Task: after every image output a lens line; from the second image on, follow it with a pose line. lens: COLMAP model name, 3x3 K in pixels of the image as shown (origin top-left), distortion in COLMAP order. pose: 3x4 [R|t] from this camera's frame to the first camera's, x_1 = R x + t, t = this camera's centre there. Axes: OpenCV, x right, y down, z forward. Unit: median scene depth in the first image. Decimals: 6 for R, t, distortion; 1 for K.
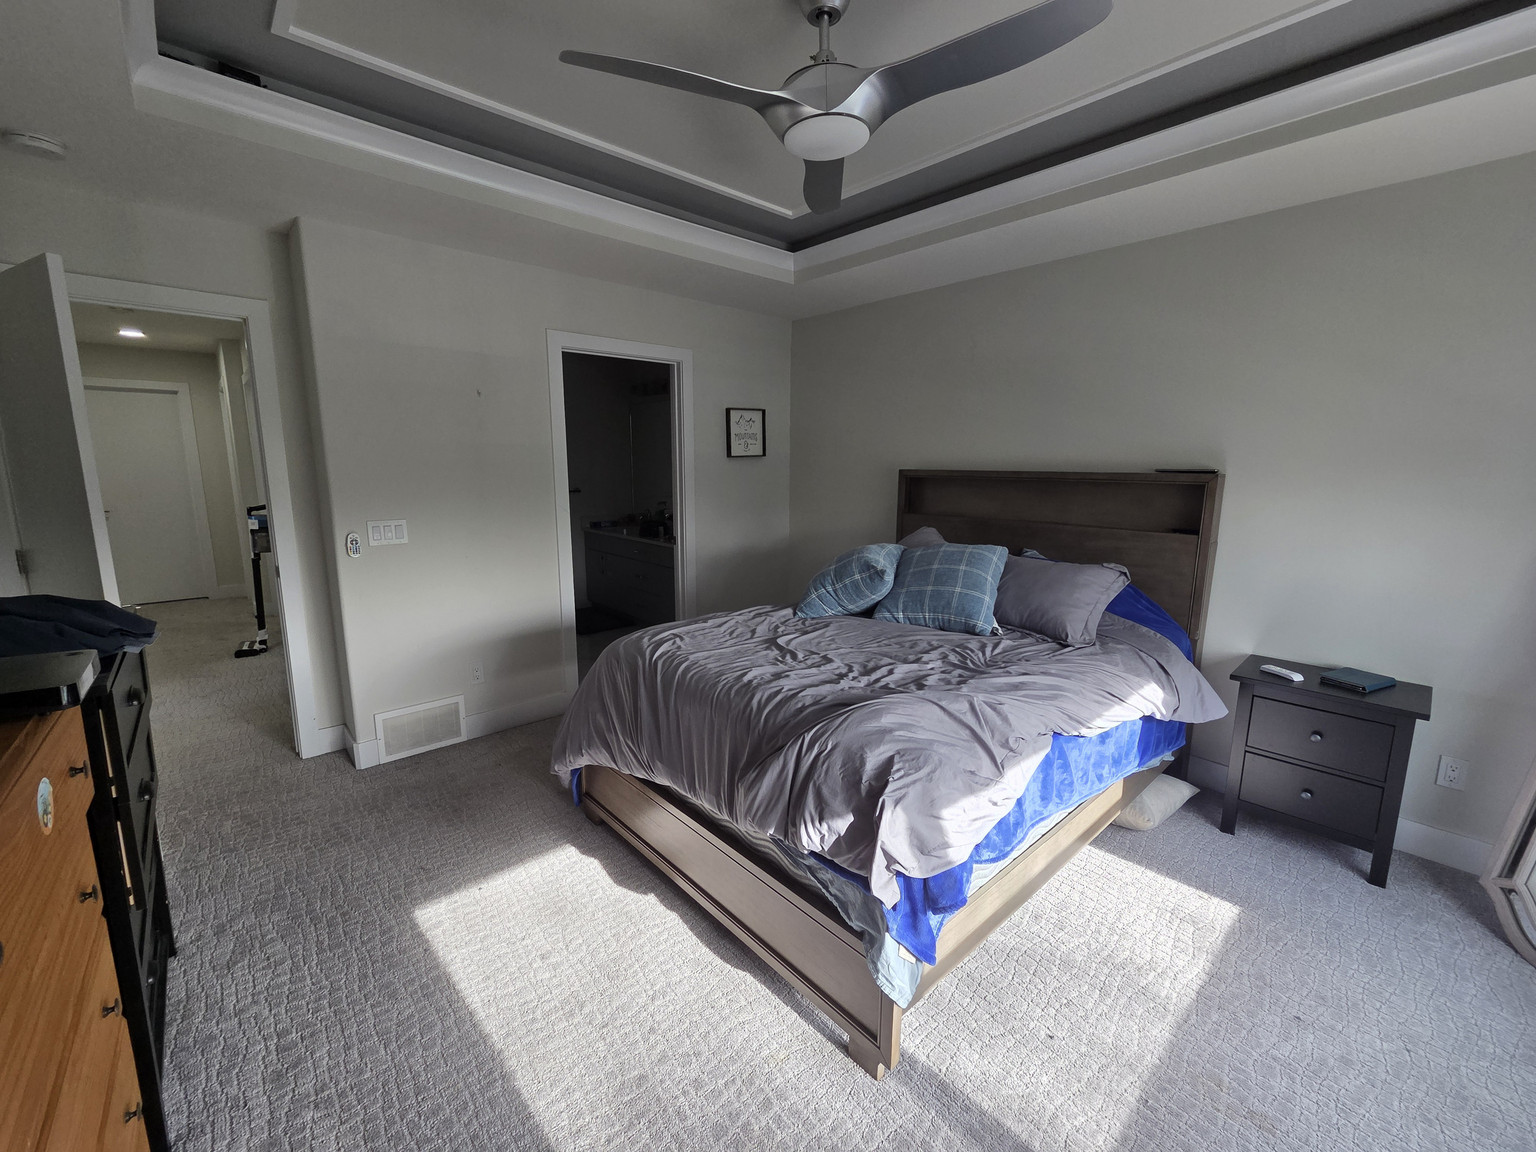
lens RADIAL K [[629.7, 0, 768.4], [0, 629.7, 571.8], [0, 0, 1]] dist [0.003518, -0.000629]
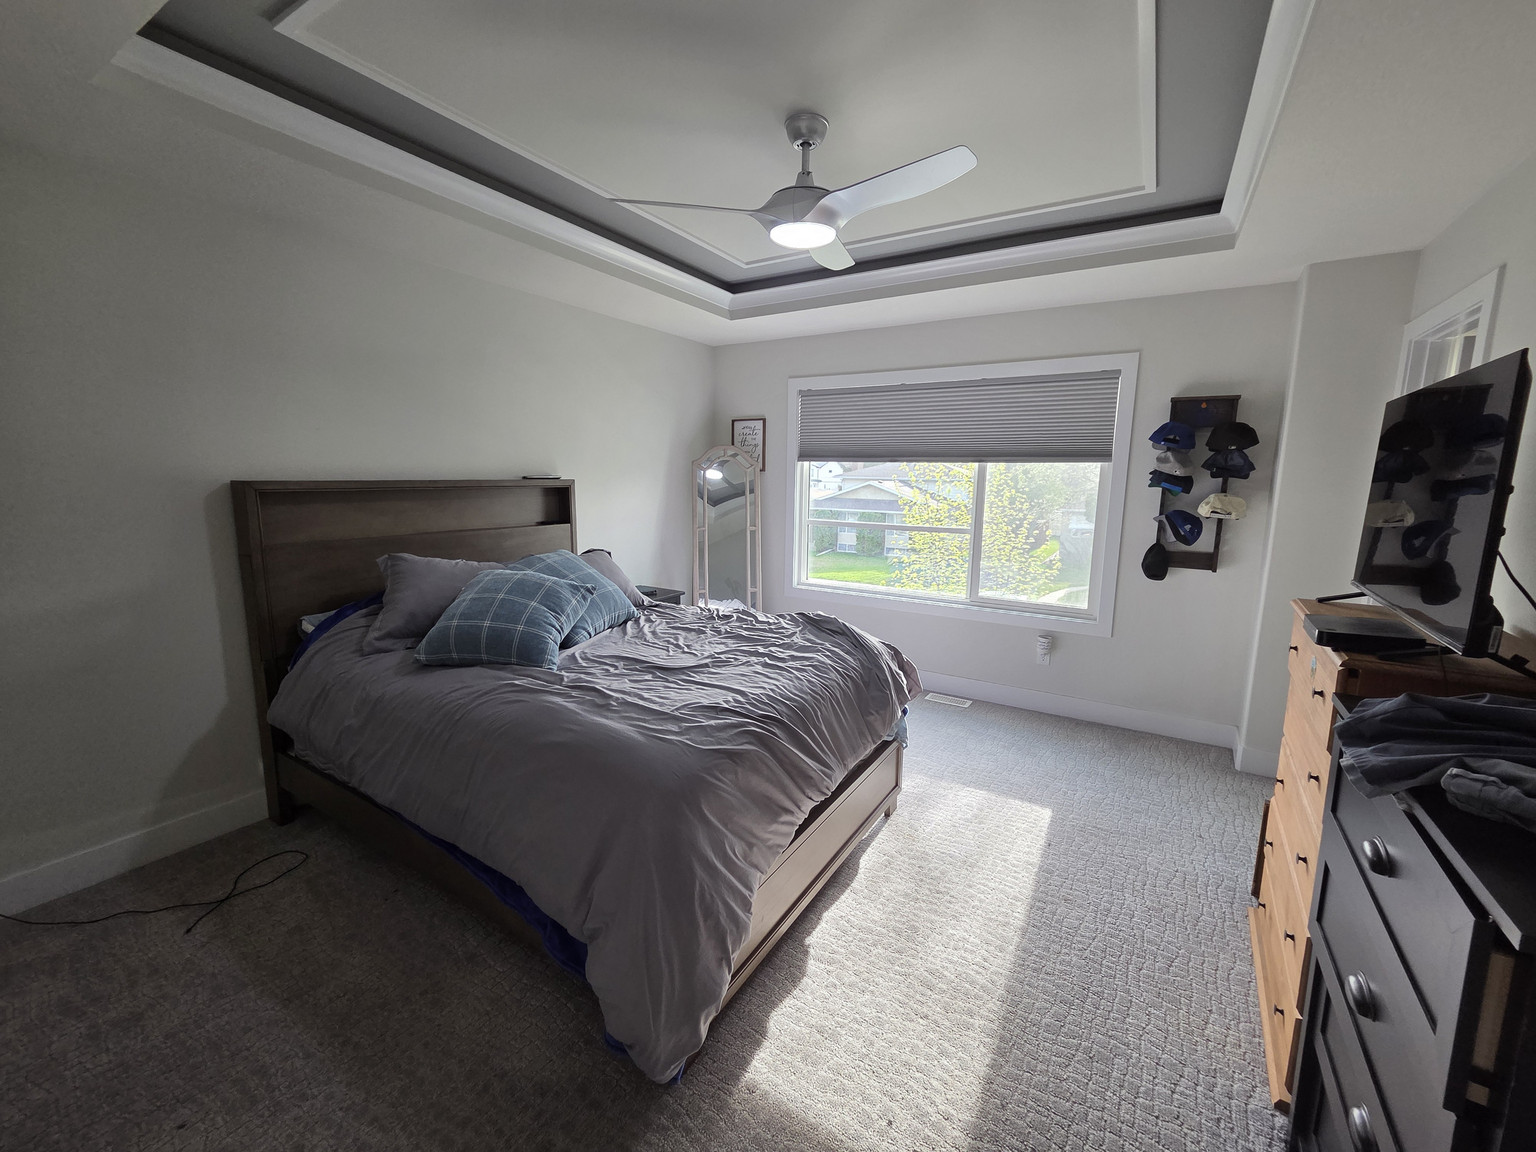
lens RADIAL K [[629.7, 0, 768.4], [0, 629.7, 571.8], [0, 0, 1]] dist [0.003518, -0.000629]
pose [[-0.267108, -0.151273, 0.951719, -0.972176], [0.148579, 0.969328, 0.195772, -0.205403], [-0.952144, 0.193698, -0.236440, 1.167370]]
